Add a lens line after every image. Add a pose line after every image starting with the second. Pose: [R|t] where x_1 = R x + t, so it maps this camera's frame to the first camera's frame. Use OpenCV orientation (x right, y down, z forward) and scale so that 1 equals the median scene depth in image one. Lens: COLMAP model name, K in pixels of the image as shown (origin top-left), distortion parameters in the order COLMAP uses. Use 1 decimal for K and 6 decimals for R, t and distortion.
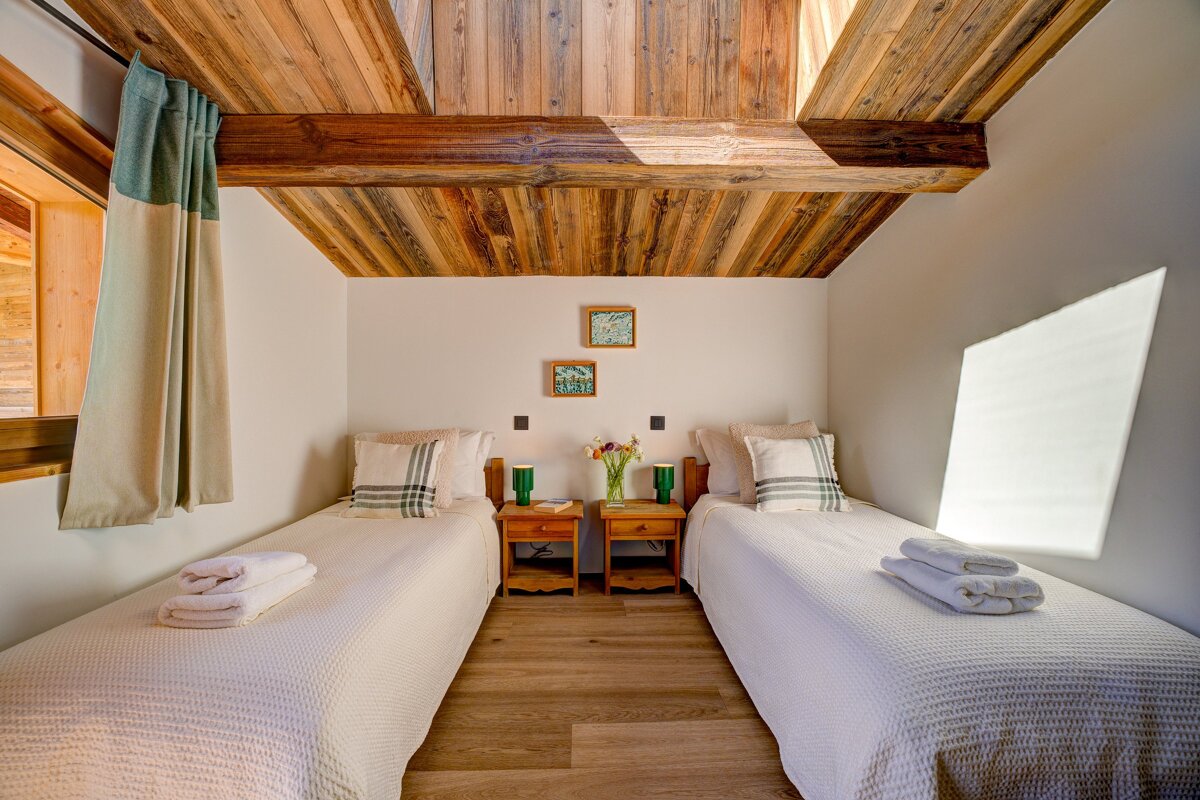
lens RADIAL K [[467.3, 0, 602.9], [0, 467.3, 398.7], [0, 0, 1]] dist [-0.026761, 0.001165]
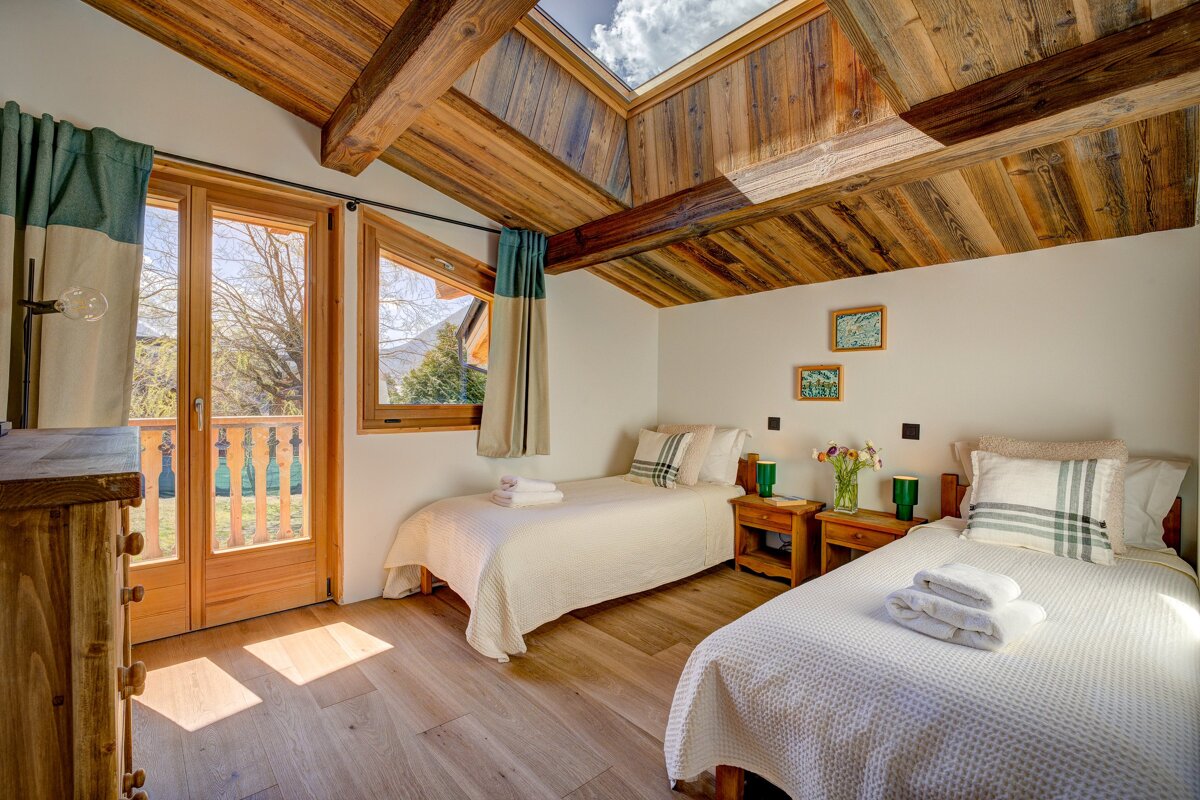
lens RADIAL K [[467.3, 0, 587.7], [0, 467.3, 402.4], [0, 0, 1]] dist [-0.026761, 0.001165]
pose [[0.664815, 0.021165, -0.746708, 0.498285], [-0.018930, 0.999755, 0.011483, -0.003220], [0.746768, 0.006501, 0.665053, -0.073730]]
